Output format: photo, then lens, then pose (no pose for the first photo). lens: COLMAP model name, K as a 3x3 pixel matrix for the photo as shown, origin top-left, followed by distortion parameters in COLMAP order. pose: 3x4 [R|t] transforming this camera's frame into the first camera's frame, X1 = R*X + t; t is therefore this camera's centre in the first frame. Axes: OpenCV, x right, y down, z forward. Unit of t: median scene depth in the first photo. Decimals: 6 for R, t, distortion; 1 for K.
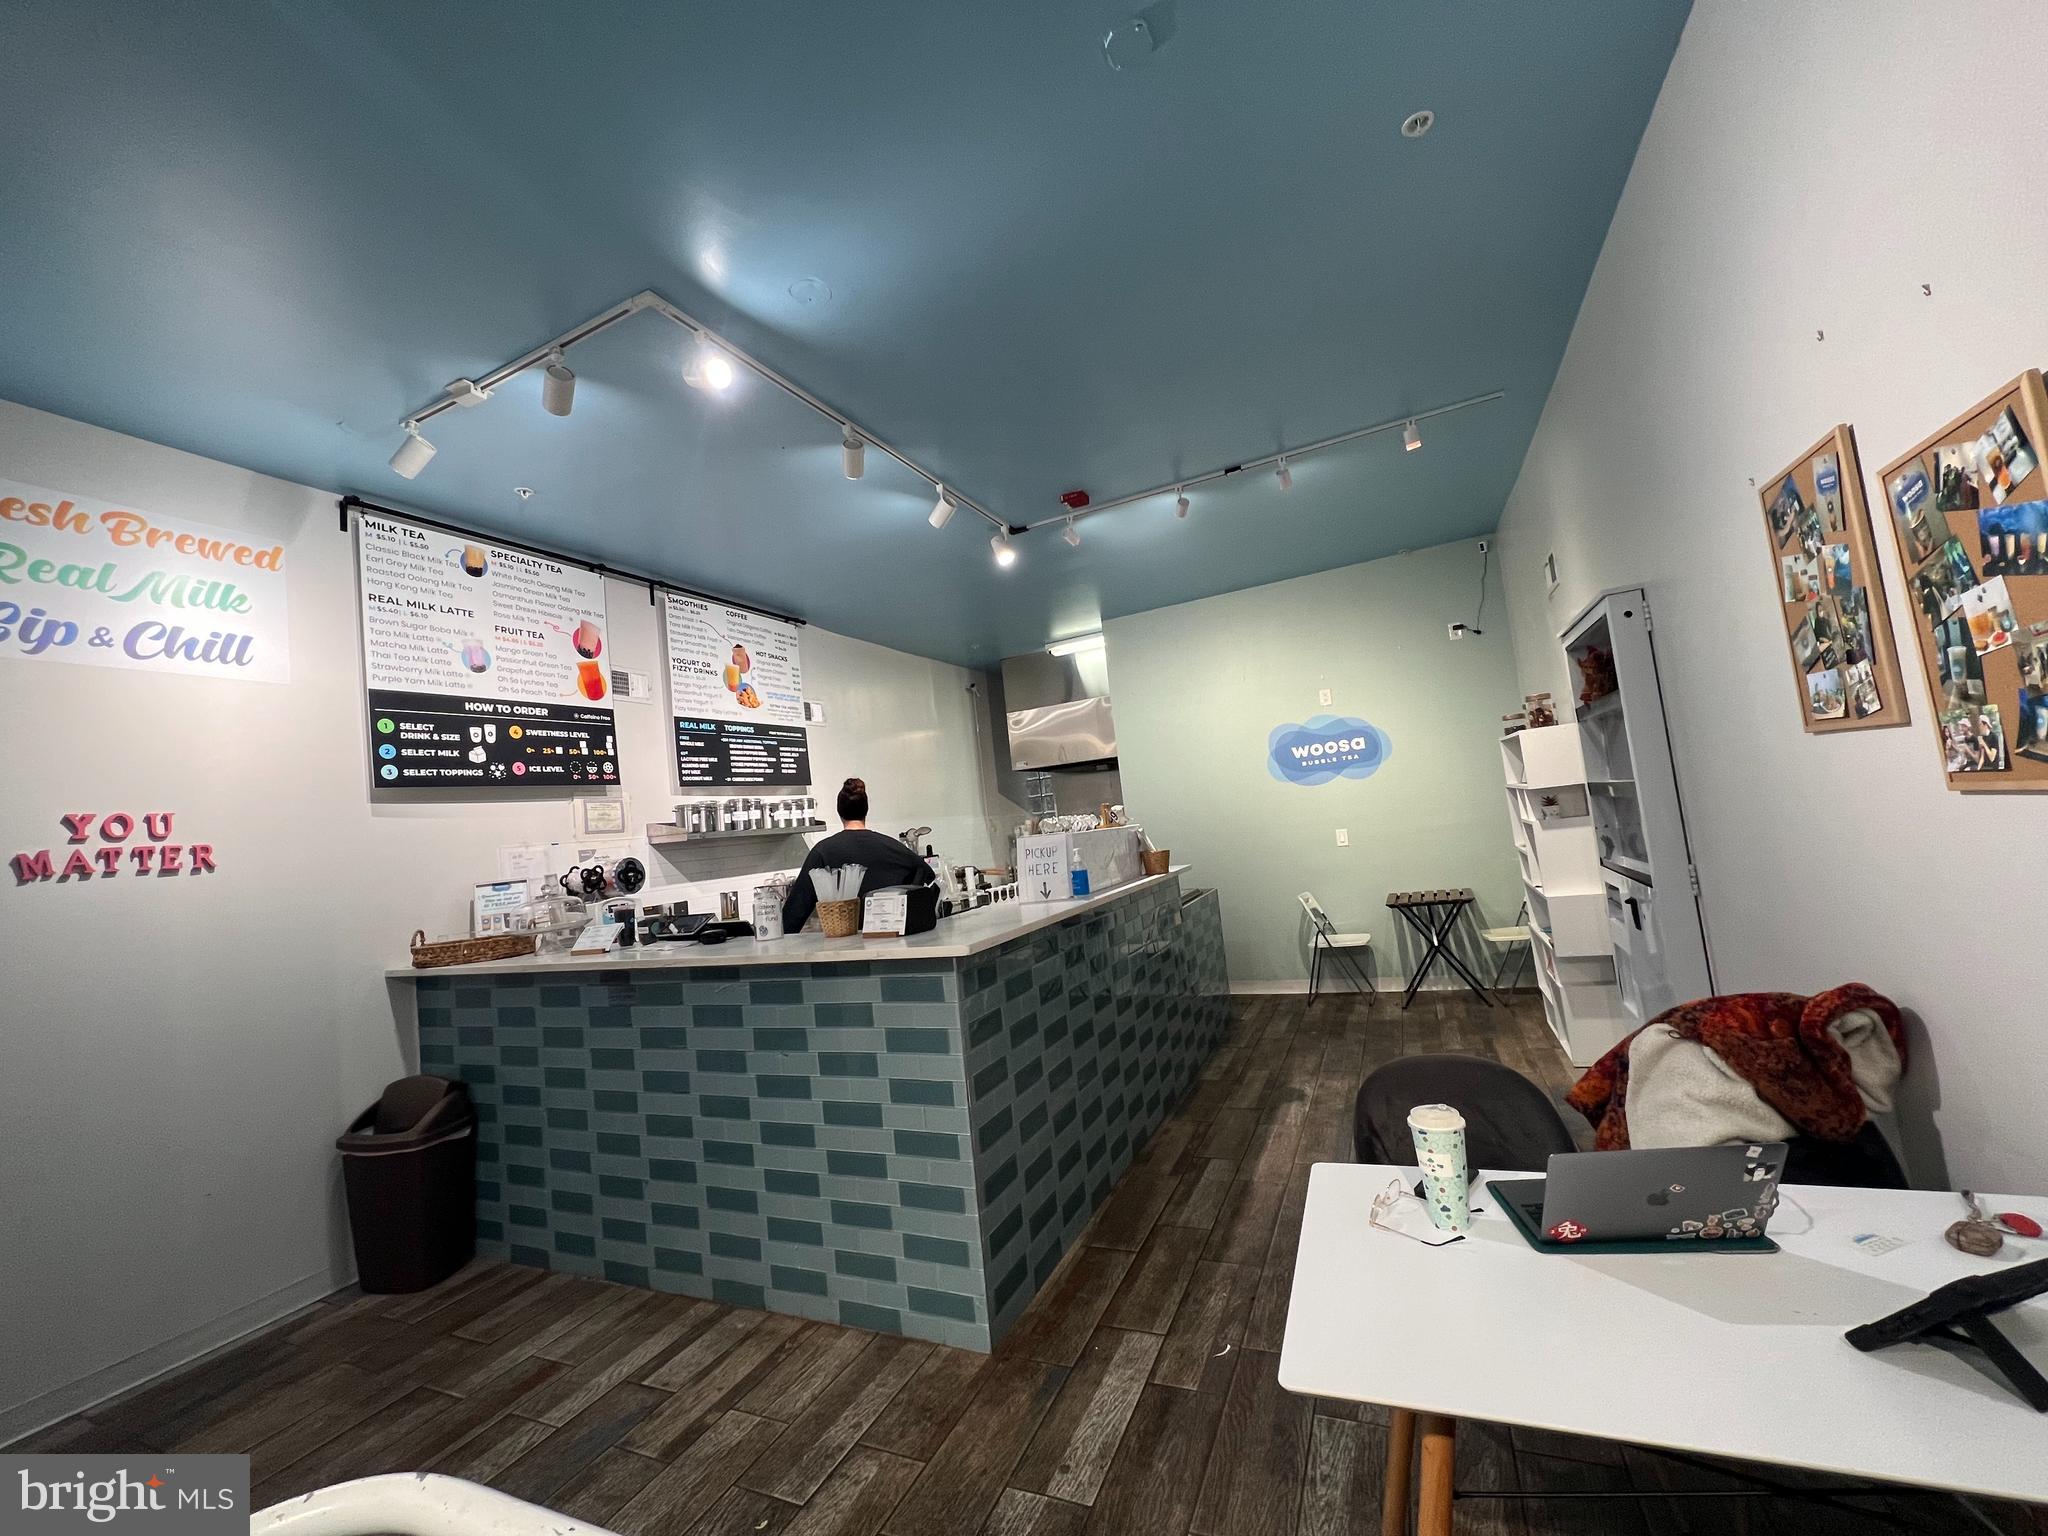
lens RADIAL K [[819.7, 0, 1019.6], [0, 819.7, 765.9], [0, 0, 1]] dist [-0.003042, 0.001163]
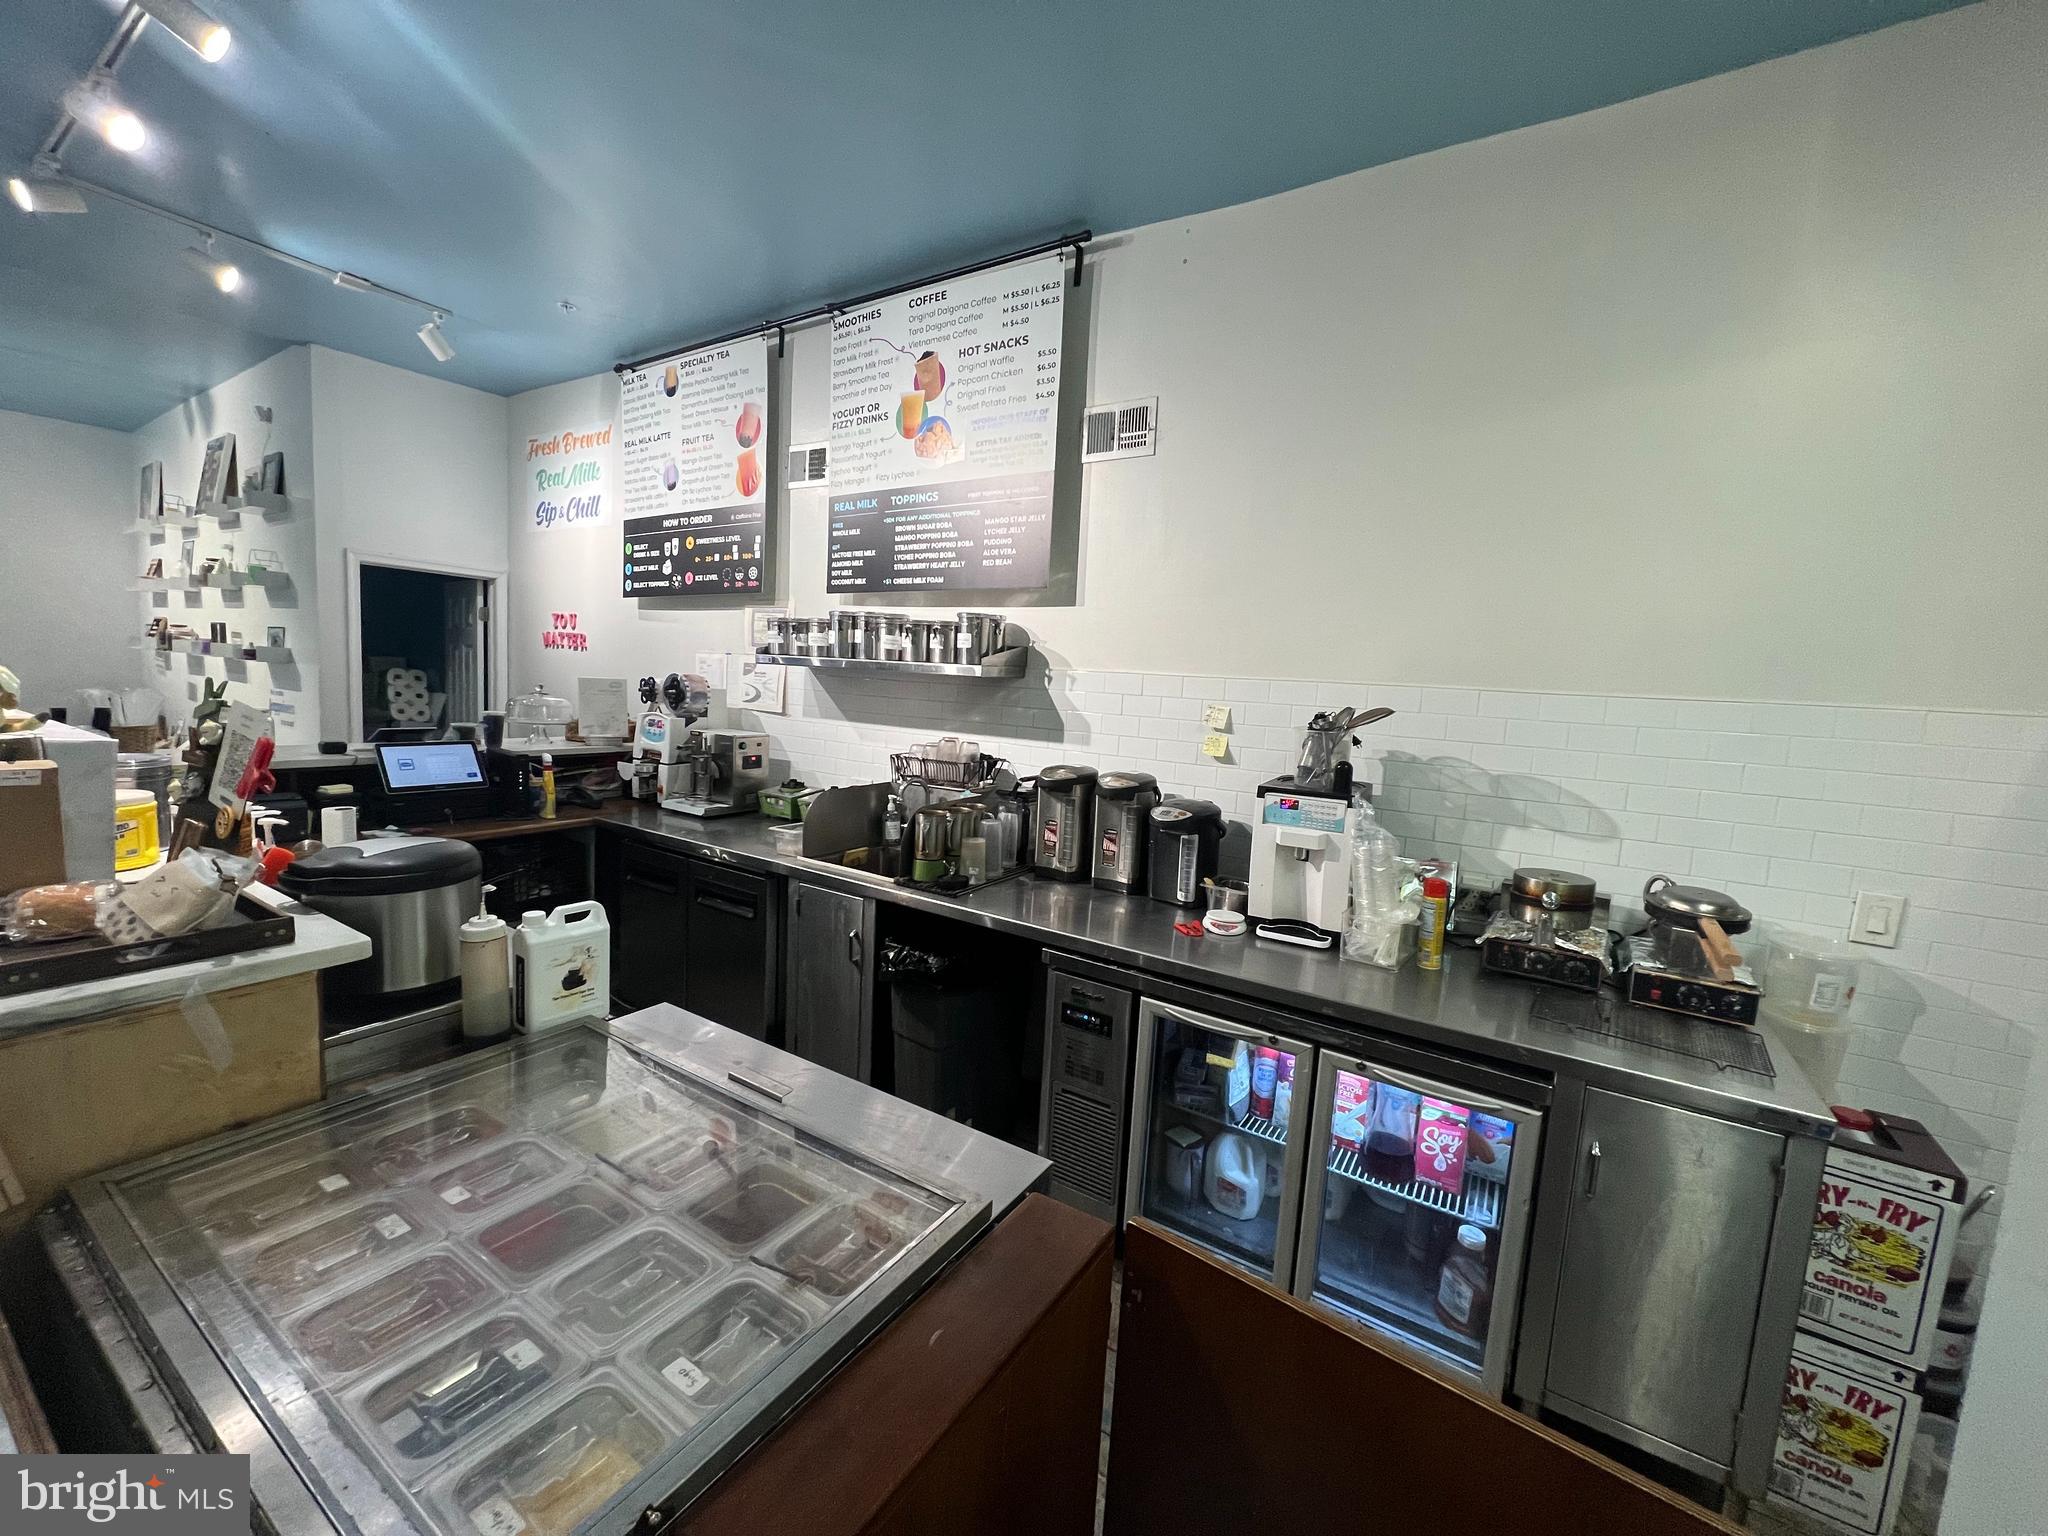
lens RADIAL K [[816.6, 0, 1015.6], [0, 816.6, 766.6], [0, 0, 1]] dist [-0.002817, 0.000459]
pose [[-0.139258, 0.203146, -0.969195, 0.406236], [0.036114, 0.979122, 0.200038, 0.046406], [0.989597, -0.007144, -0.143687, 1.591384]]
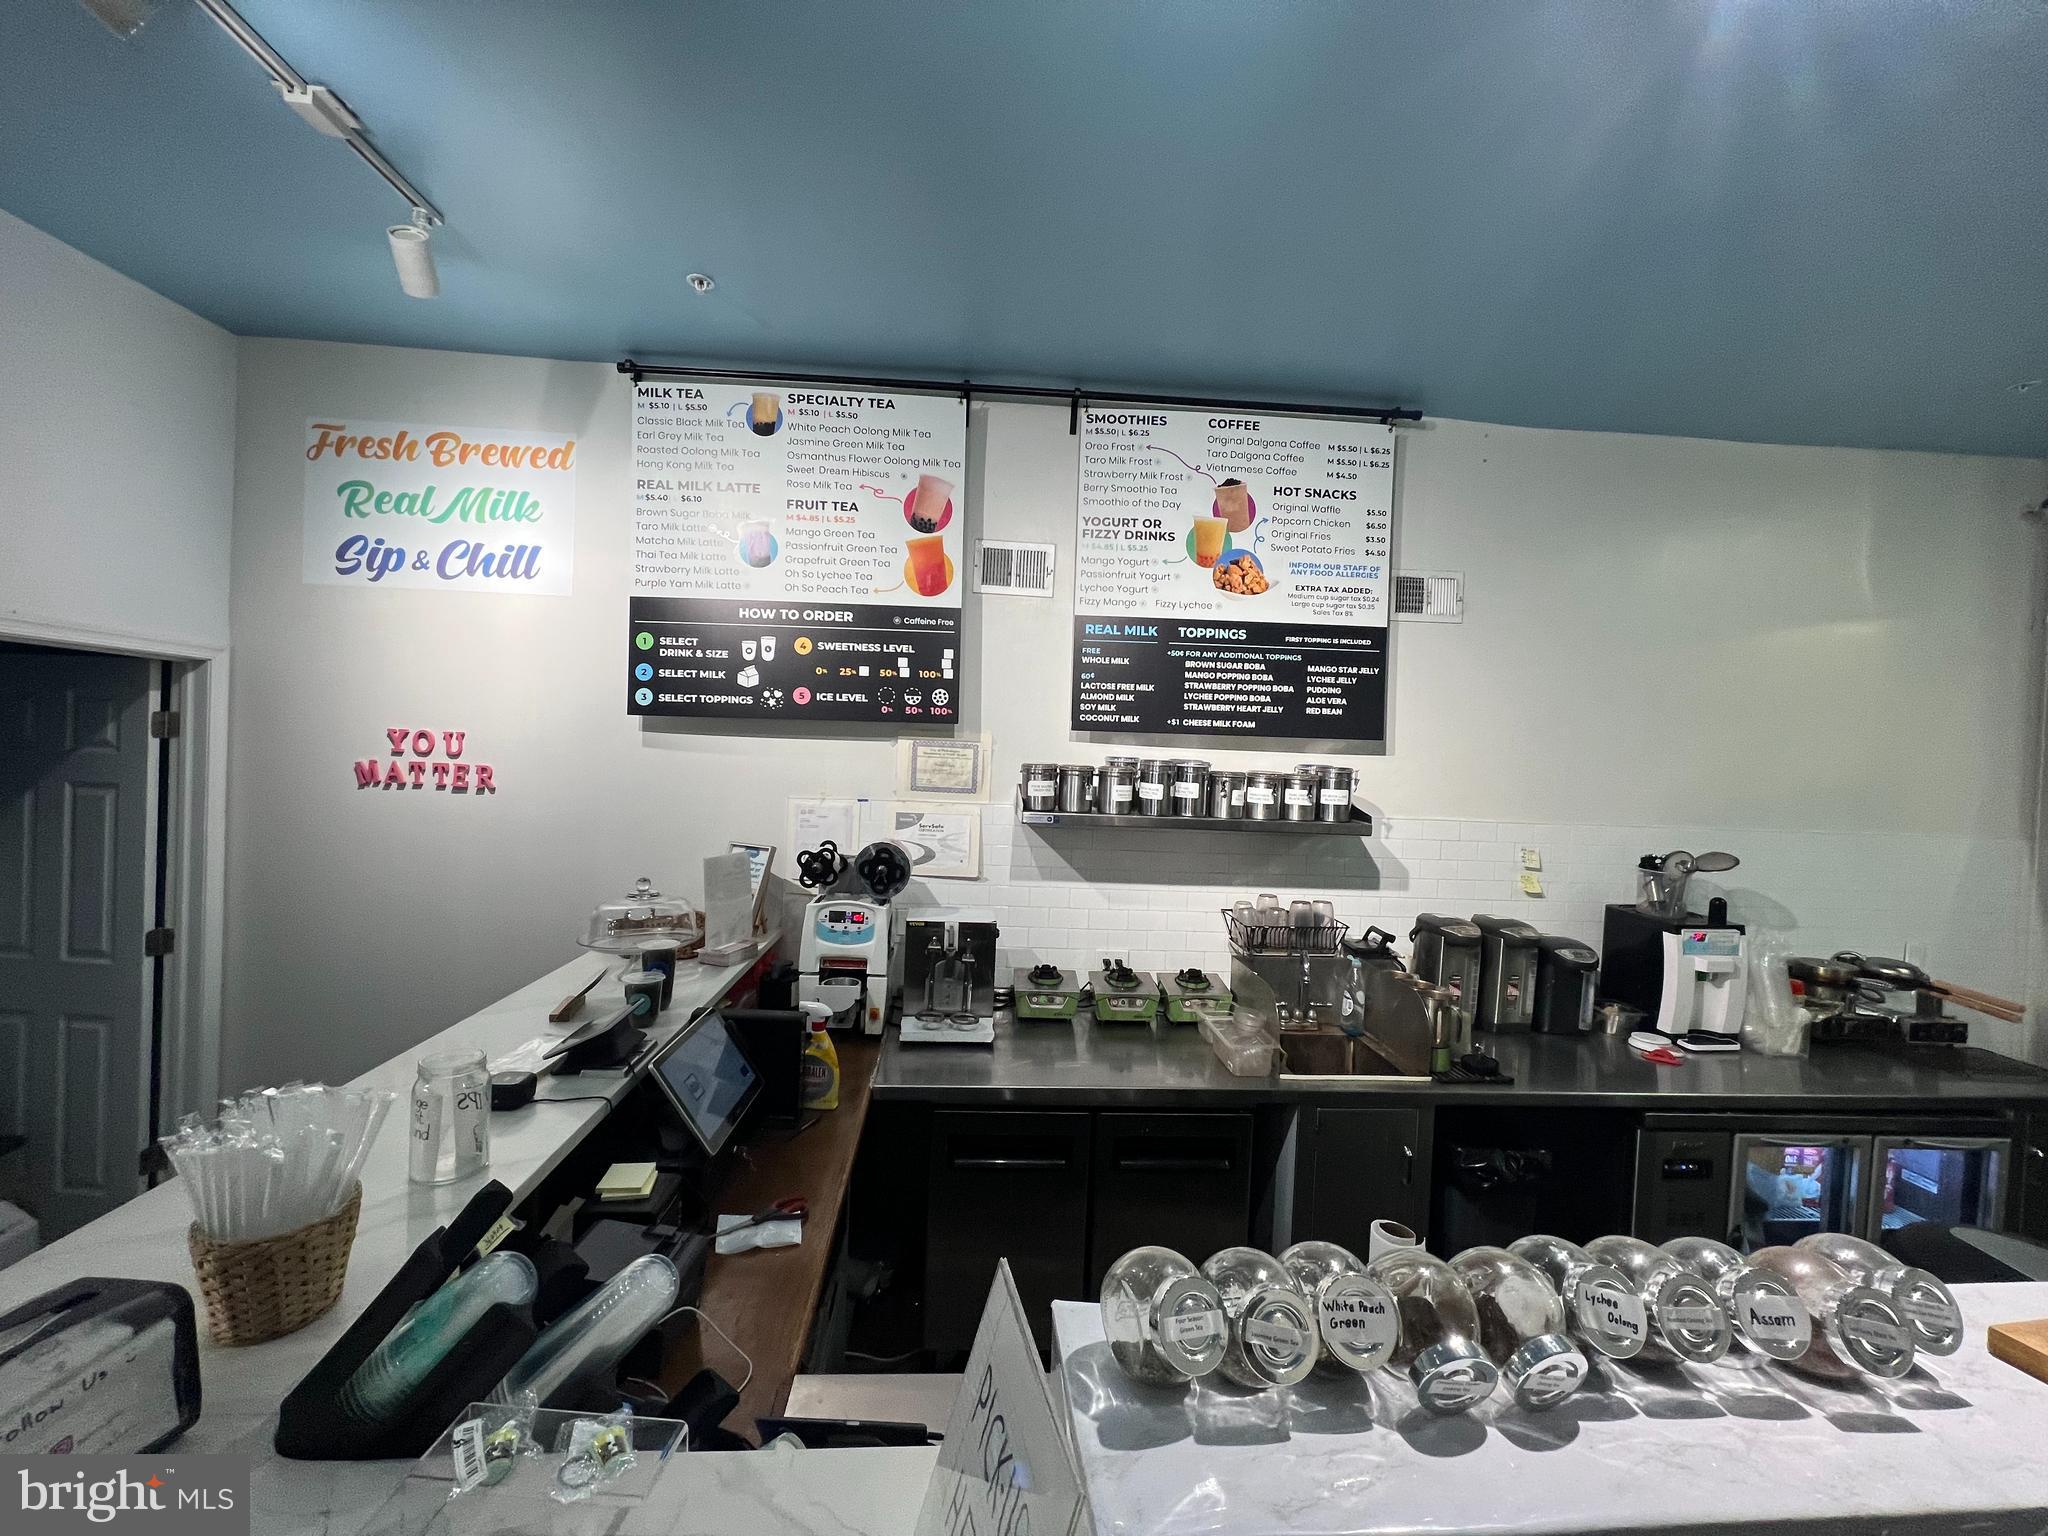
lens RADIAL K [[816.6, 0, 1023.6], [0, 816.6, 767.2], [0, 0, 1]] dist [-0.002817, 0.000459]
pose [[0.476766, 0.137777, -0.868166, 0.134268], [-0.020403, 0.989109, 0.145765, -0.045307], [0.878794, -0.051782, 0.474384, 0.836056]]
